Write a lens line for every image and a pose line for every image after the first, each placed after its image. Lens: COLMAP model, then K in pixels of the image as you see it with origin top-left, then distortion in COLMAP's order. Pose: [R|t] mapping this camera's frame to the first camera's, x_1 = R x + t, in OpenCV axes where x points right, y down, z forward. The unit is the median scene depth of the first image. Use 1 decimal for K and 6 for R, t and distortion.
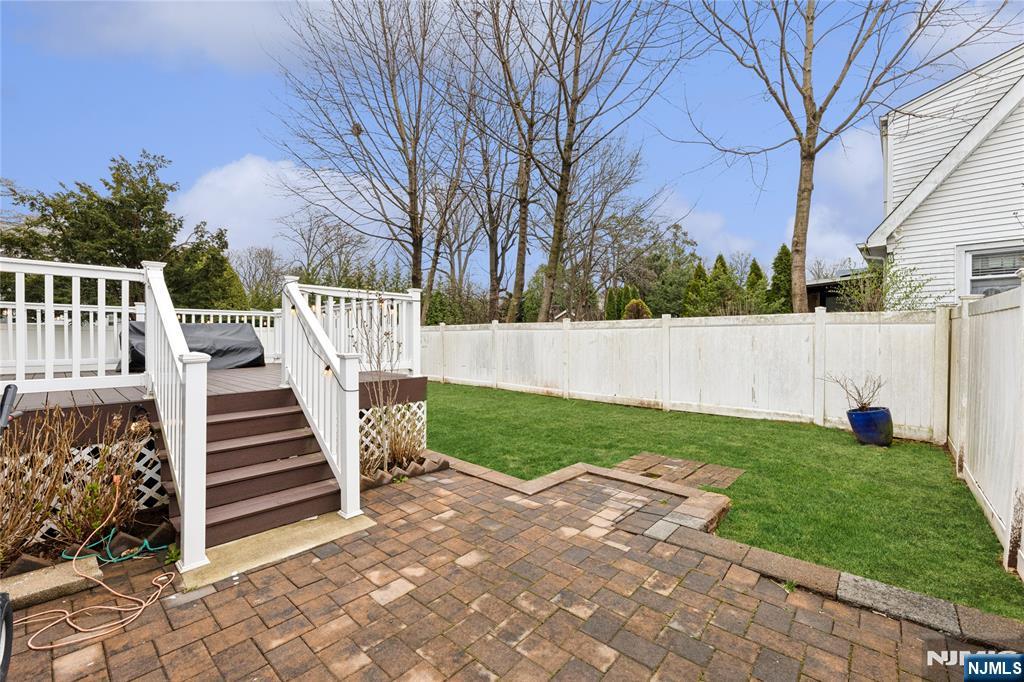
lens RADIAL K [[420.8, 0, 508.9], [0, 420.8, 340.7], [0, 0, 1]] dist [0.001414, -0.000167]
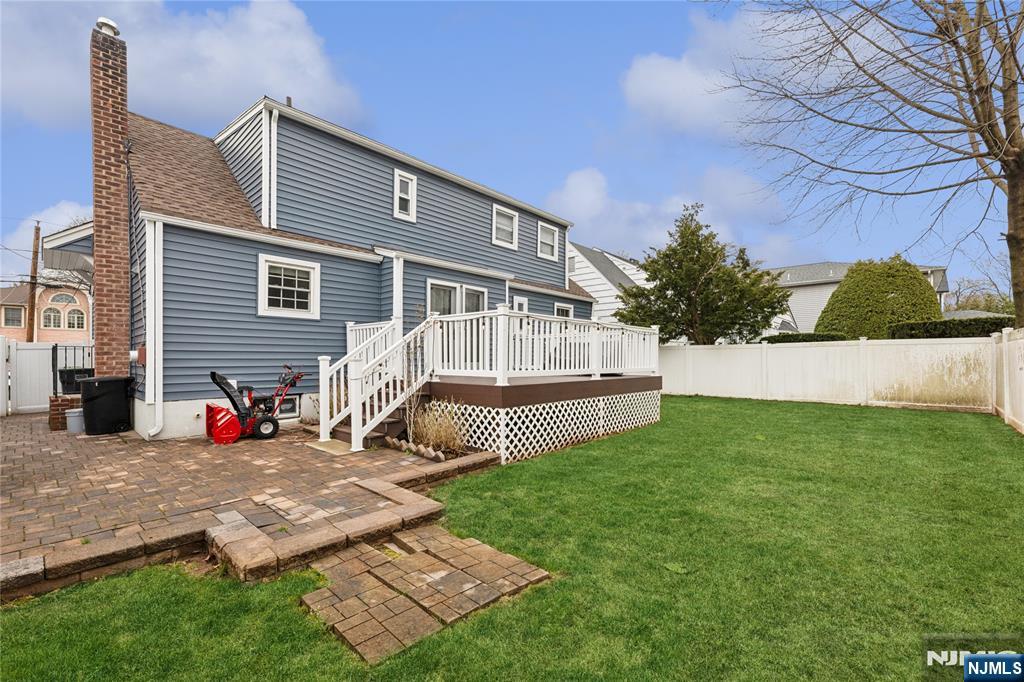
lens RADIAL K [[420.8, 0, 506.0], [0, 420.8, 365.2], [0, 0, 1]] dist [0.001414, -0.000167]
pose [[0.000000, 0.015316, -0.999883, 0.784834], [-0.002420, 0.999880, 0.015316, 0.014749], [0.999997, 0.002420, 0.000037, 0.922491]]
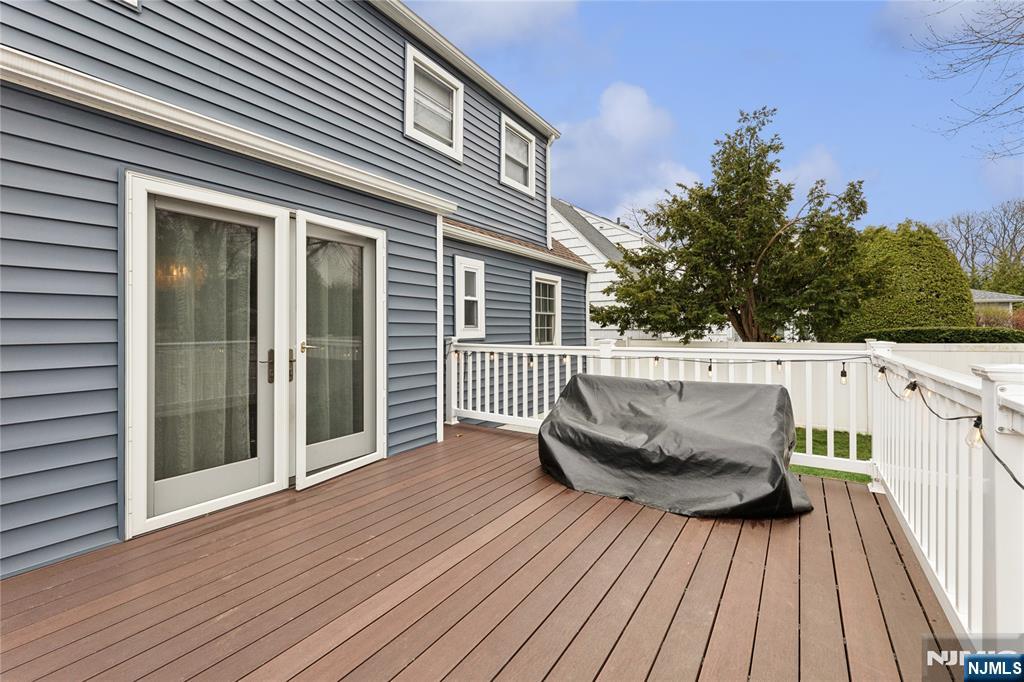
lens RADIAL K [[420.8, 0, 505.2], [0, 420.8, 331.3], [0, 0, 1]] dist [0.001414, -0.000167]
pose [[0.139652, 0.007292, -0.990174, -0.351124], [0.003021, 0.999965, 0.007791, -0.133022], [0.990196, -0.004079, 0.139625, 0.937794]]
